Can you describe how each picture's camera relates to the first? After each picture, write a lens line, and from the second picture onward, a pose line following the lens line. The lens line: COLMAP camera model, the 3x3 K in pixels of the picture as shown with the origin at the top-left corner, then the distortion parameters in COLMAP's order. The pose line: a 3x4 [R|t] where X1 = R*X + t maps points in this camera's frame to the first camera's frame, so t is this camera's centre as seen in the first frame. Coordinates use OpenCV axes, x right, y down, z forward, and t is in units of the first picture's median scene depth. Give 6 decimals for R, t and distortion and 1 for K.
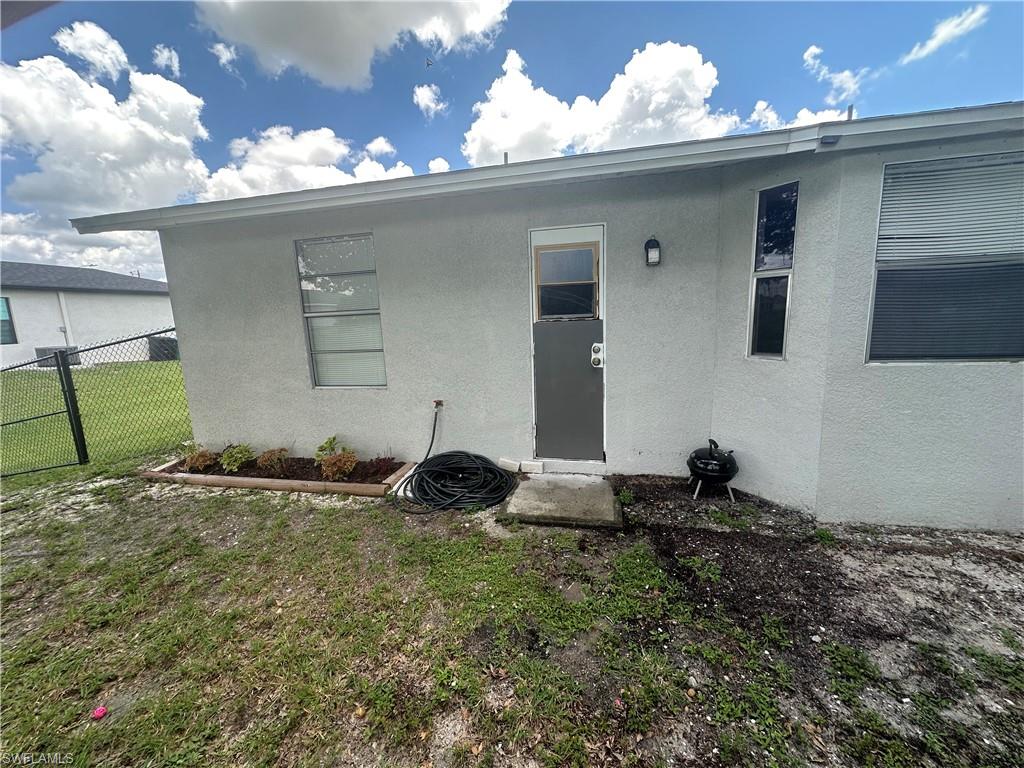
lens RADIAL K [[411.3, 0, 517.3], [0, 411.3, 390.4], [0, 0, 1]] dist [-0.003436, 0.000168]
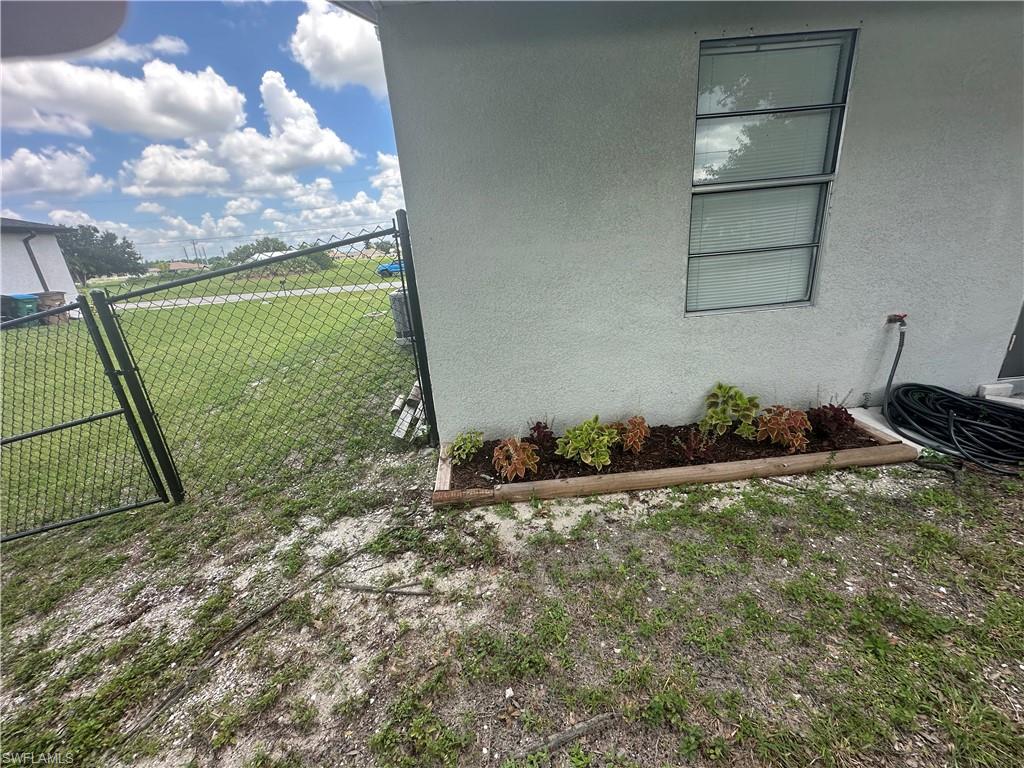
lens RADIAL K [[411.3, 0, 510.2], [0, 411.3, 389.2], [0, 0, 1]] dist [-0.003436, 0.000168]
pose [[0.958625, -0.129434, 0.253545, -1.000768], [0.089732, 0.982642, 0.162367, -0.023112], [-0.270160, -0.132898, 0.953599, 0.498040]]
